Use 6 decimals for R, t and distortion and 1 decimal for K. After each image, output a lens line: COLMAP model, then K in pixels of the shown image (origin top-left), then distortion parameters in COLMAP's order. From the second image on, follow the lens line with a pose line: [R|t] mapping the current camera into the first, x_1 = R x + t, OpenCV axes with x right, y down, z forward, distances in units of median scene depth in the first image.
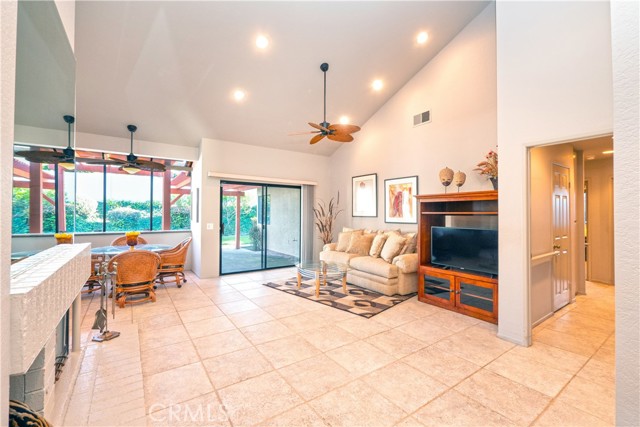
lens RADIAL K [[268.2, 0, 319.0], [0, 268.2, 211.7], [0, 0, 1]] dist [-0.004064, 0.000374]
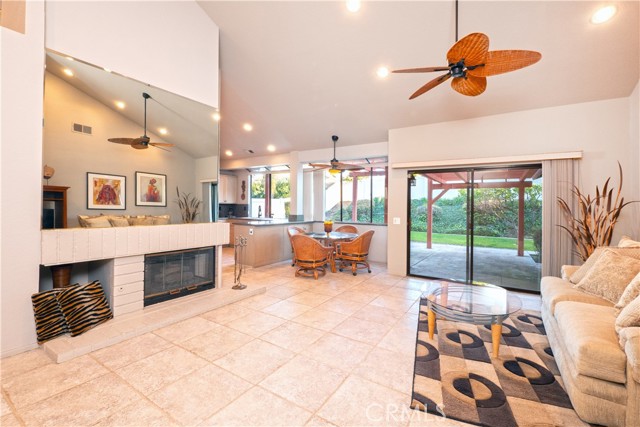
lens RADIAL K [[268.2, 0, 328.6], [0, 268.2, 203.4], [0, 0, 1]] dist [-0.004064, 0.000374]
pose [[0.406370, -0.016058, -0.913568, 0.509420], [-0.007890, 0.999747, -0.021083, 0.022590], [0.913675, 0.015775, 0.406140, 0.565490]]
